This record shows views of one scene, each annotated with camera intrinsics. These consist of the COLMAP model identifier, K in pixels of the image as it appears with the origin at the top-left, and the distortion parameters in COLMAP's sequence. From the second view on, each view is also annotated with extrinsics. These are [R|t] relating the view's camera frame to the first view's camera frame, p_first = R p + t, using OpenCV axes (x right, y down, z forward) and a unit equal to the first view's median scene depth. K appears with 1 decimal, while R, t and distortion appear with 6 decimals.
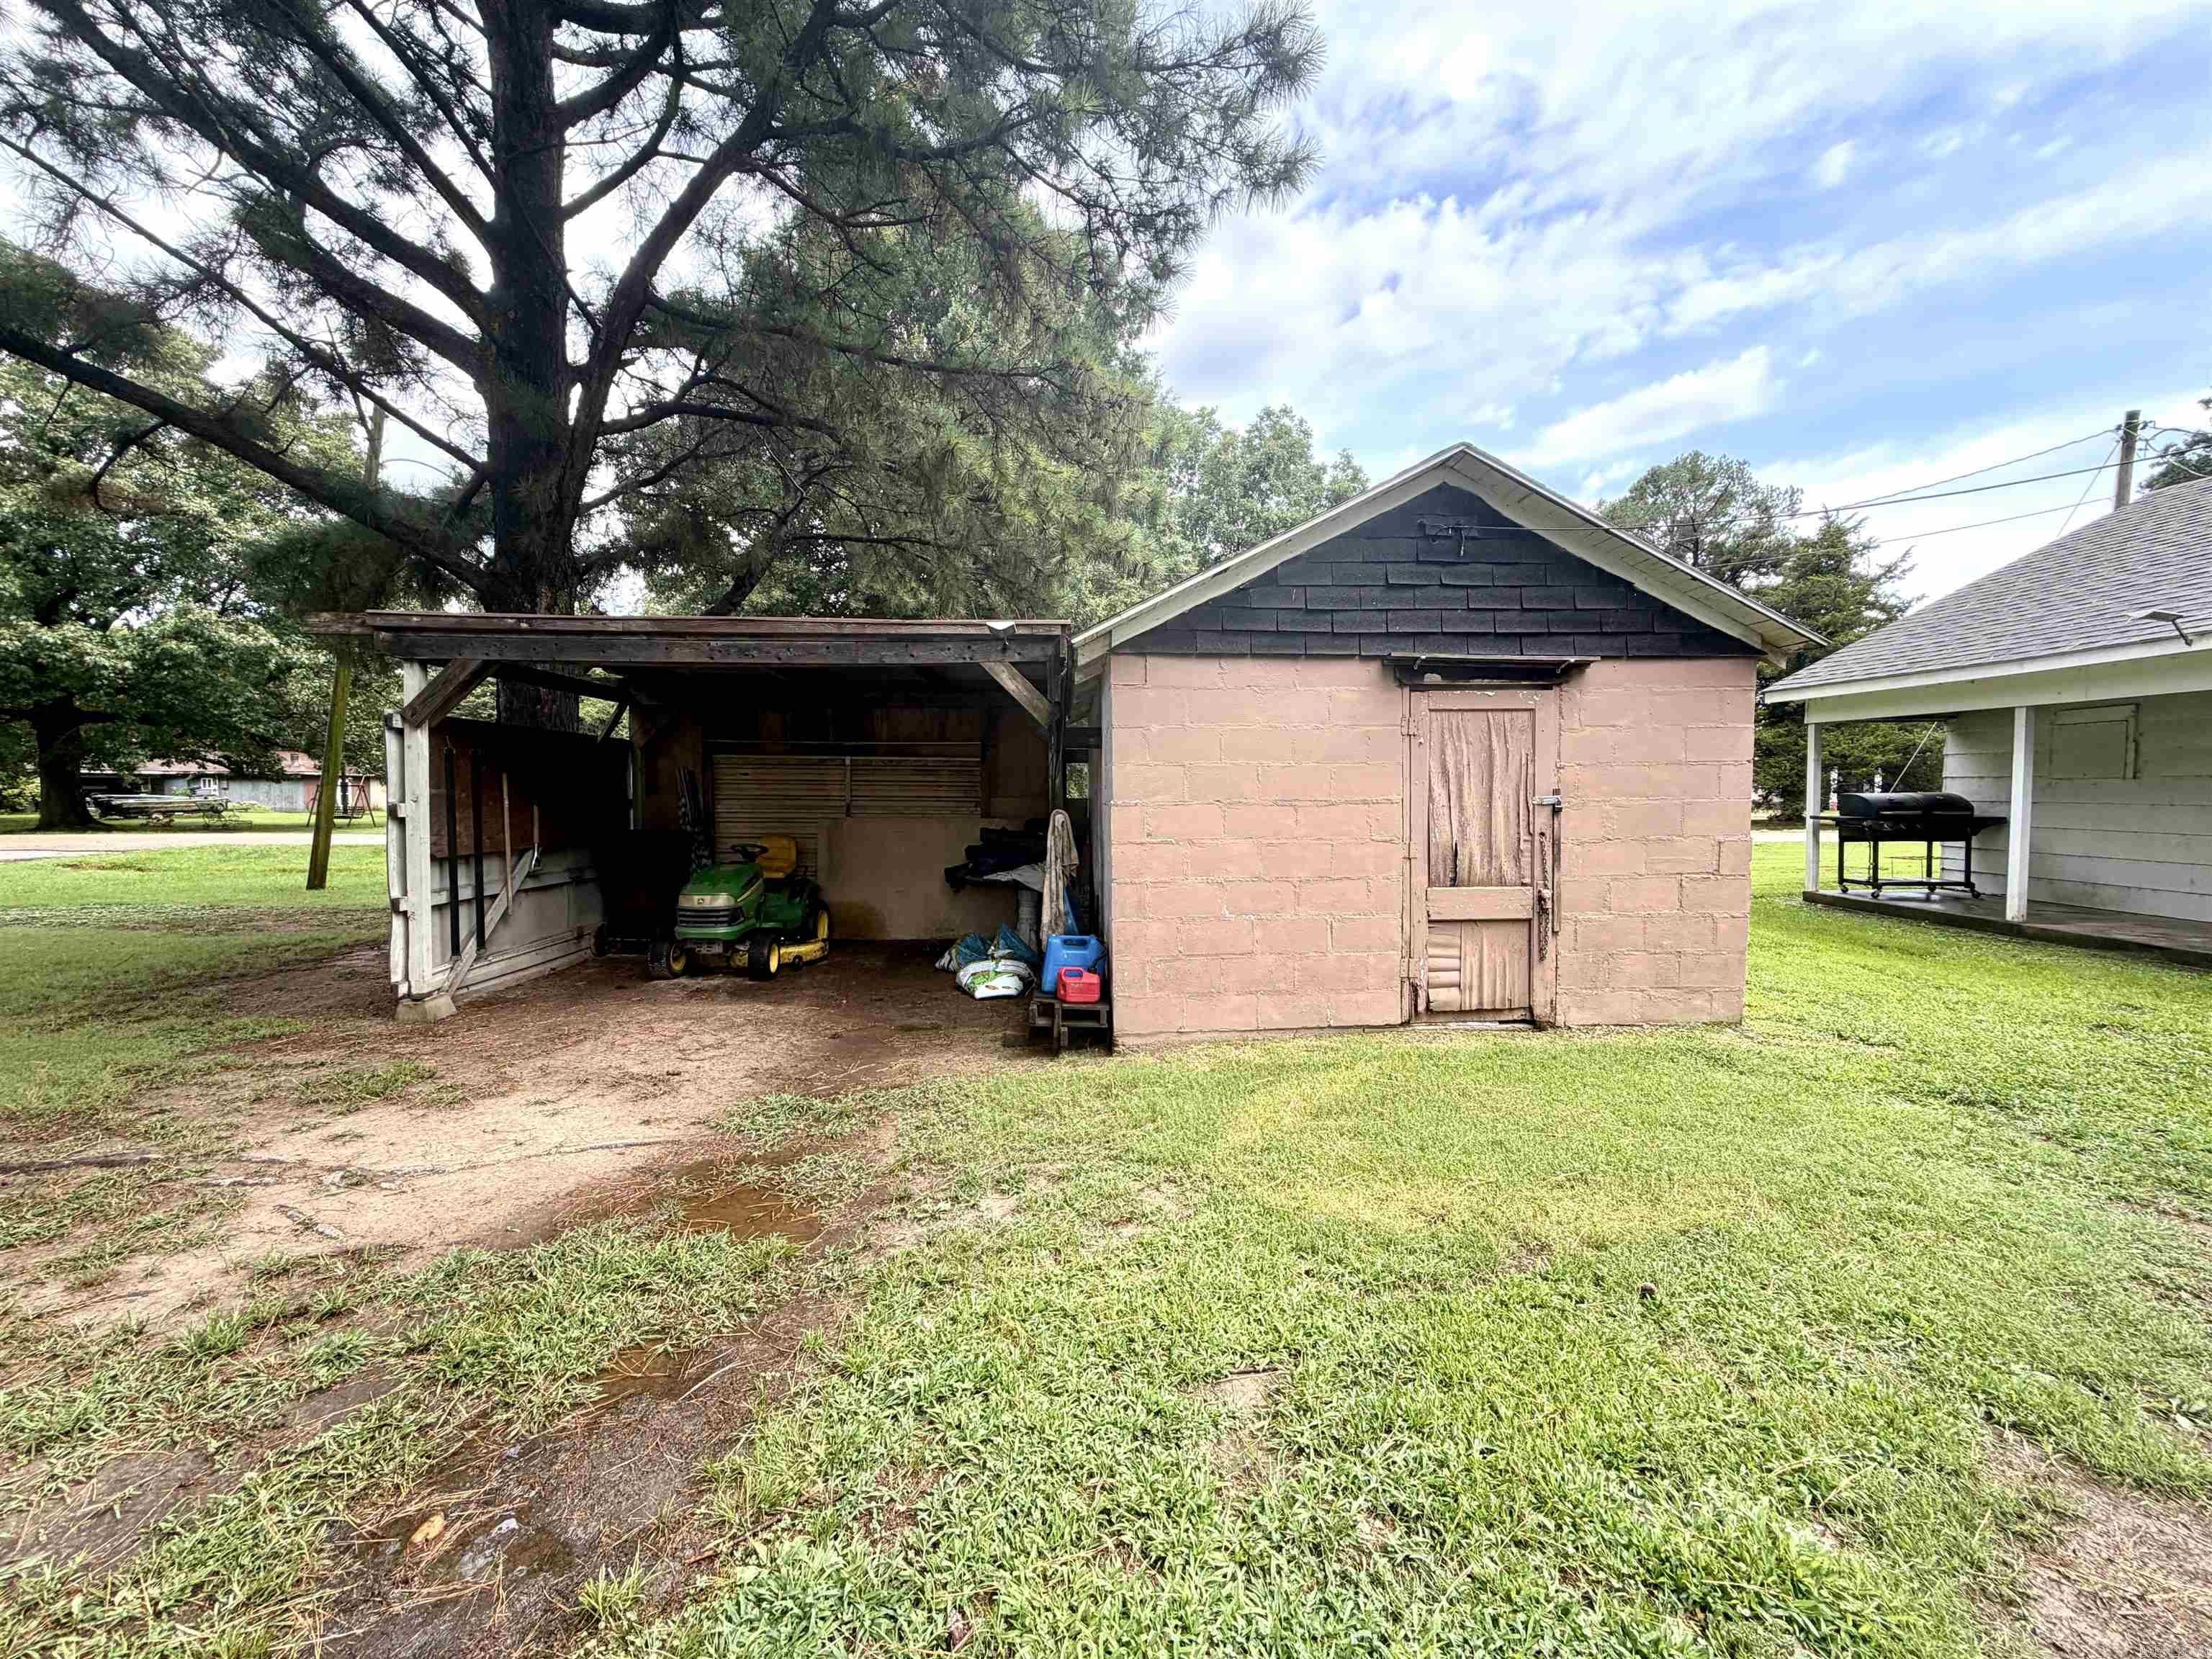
lens RADIAL K [[876.7, 0, 1102.6], [0, 876.7, 830.0], [0, 0, 1]] dist [-0.000820, 0.000126]
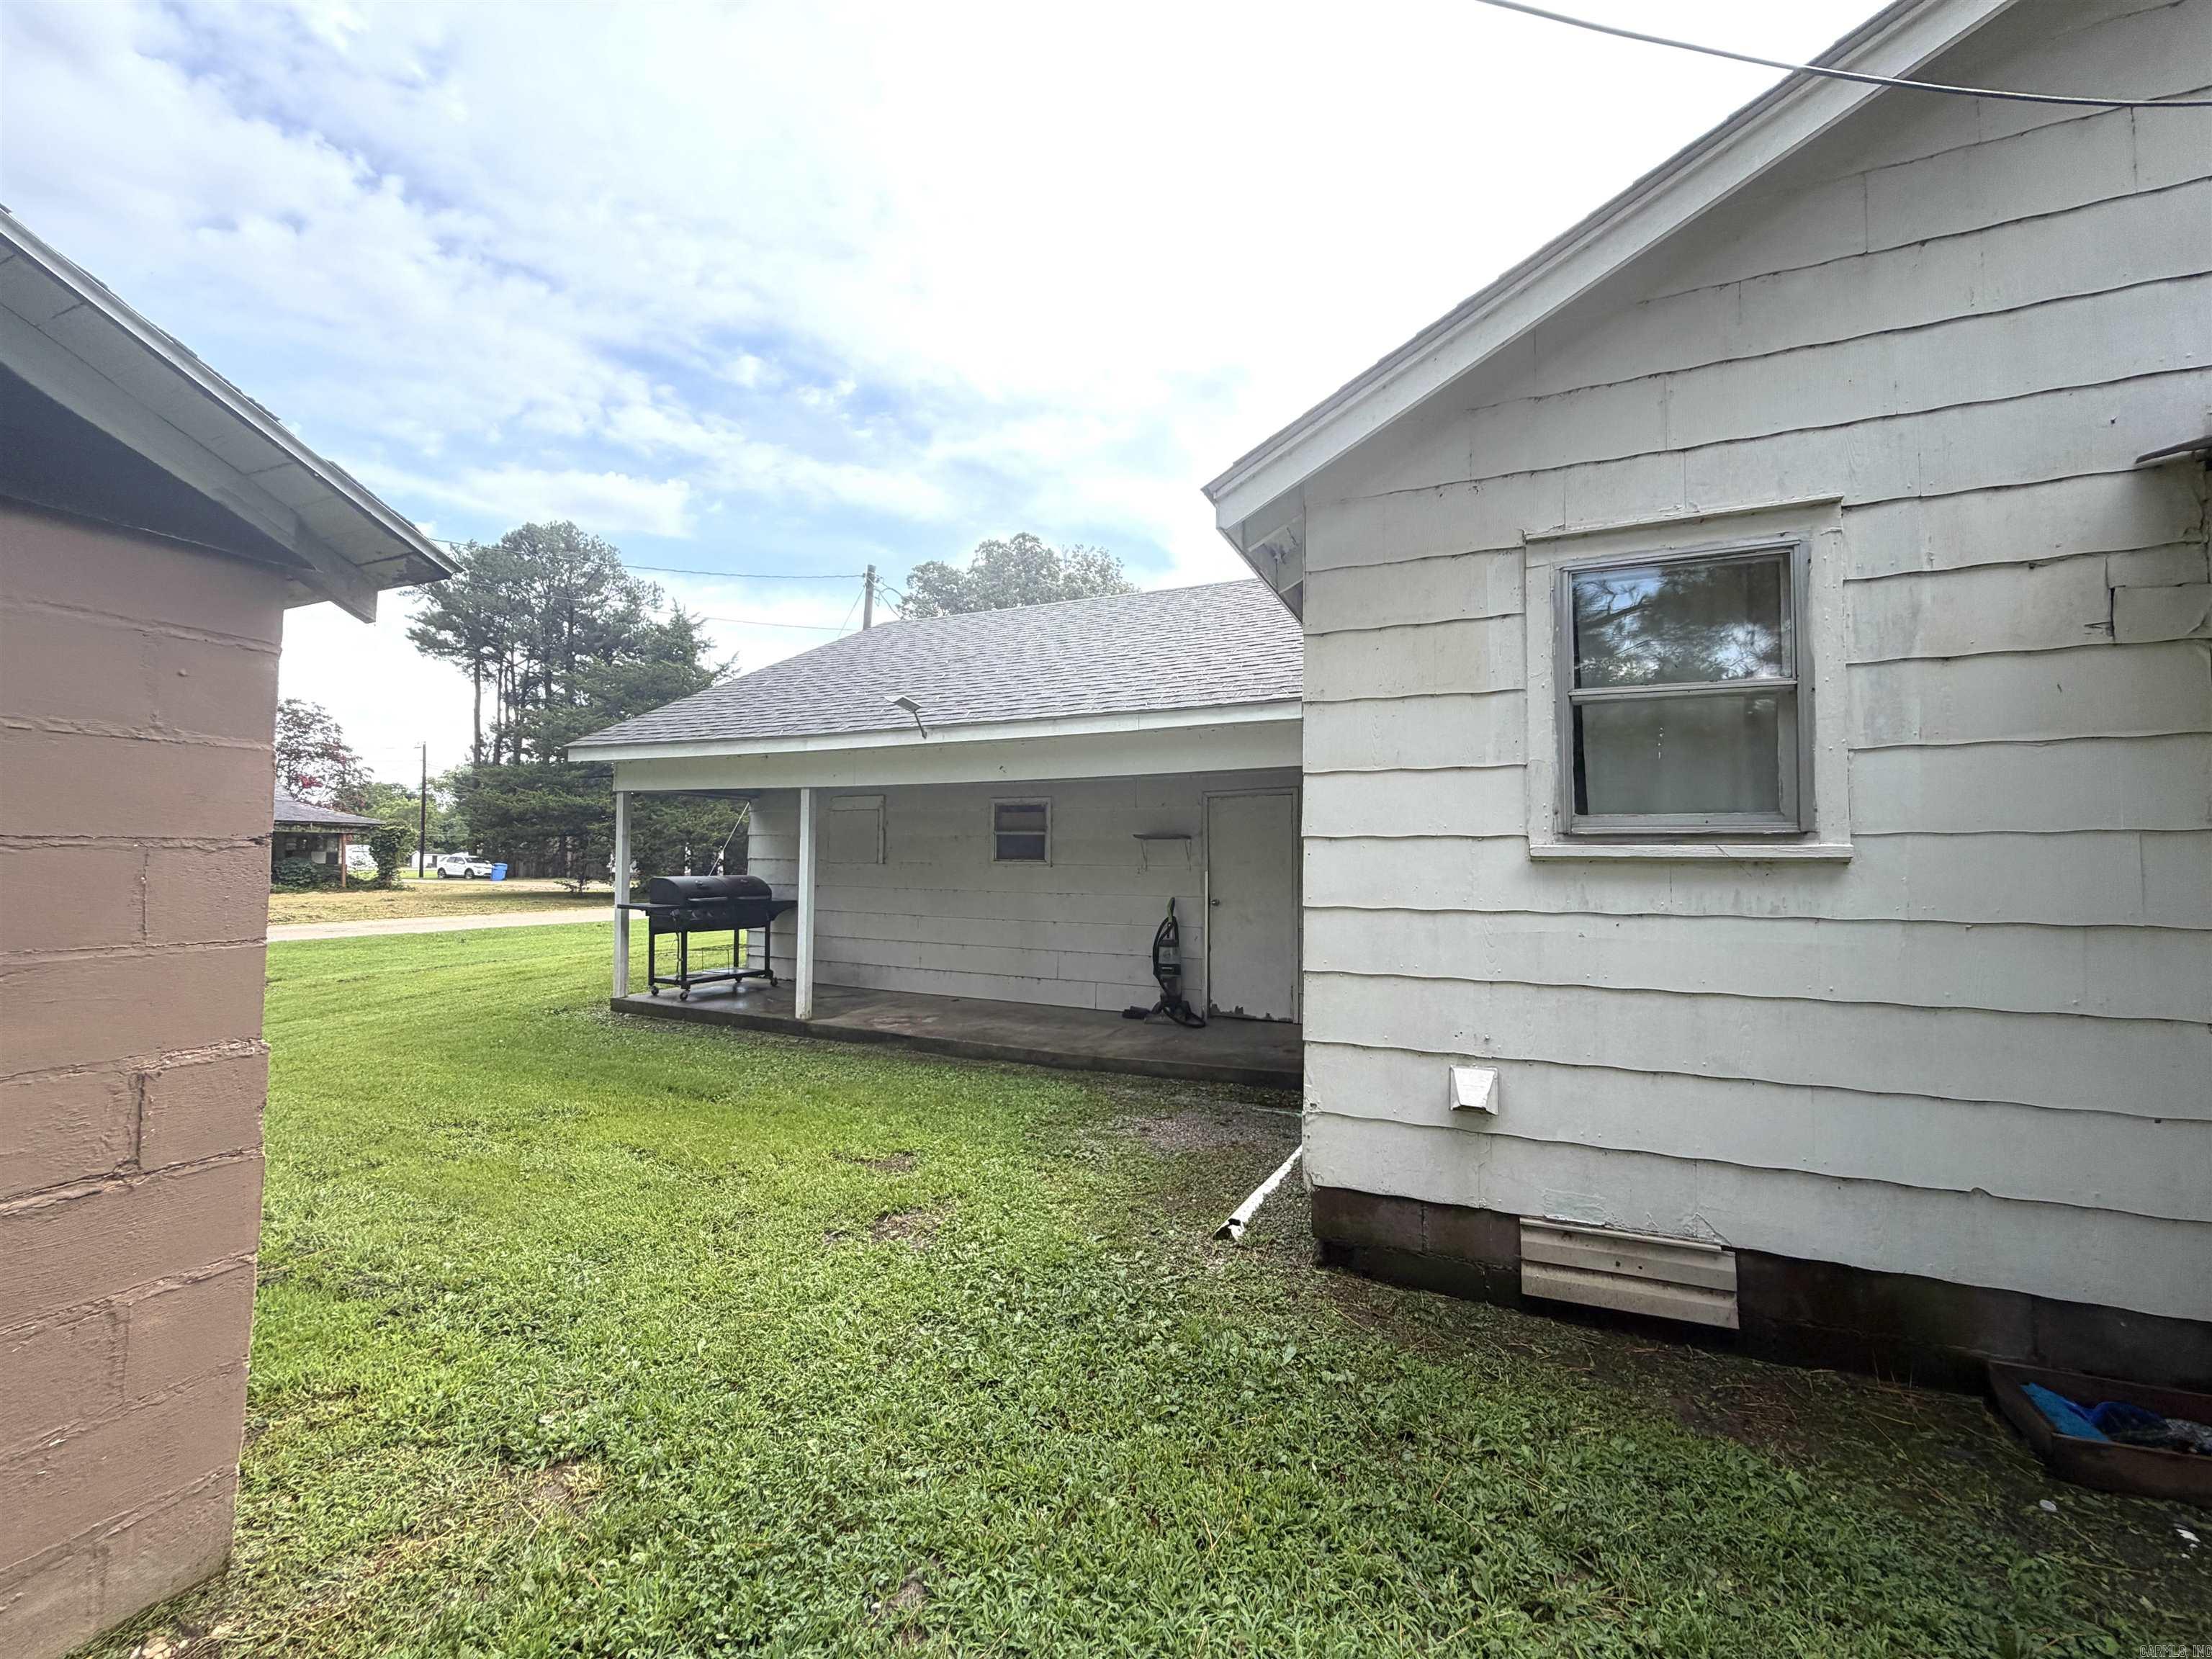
lens RADIAL K [[876.7, 0, 1102.6], [0, 876.7, 830.0], [0, 0, 1]] dist [-0.000820, 0.000126]
pose [[0.427830, 0.041026, 0.902928, 0.264942], [0.029592, 0.997798, -0.059358, -0.023859], [-0.903375, 0.052115, 0.425674, 0.246316]]
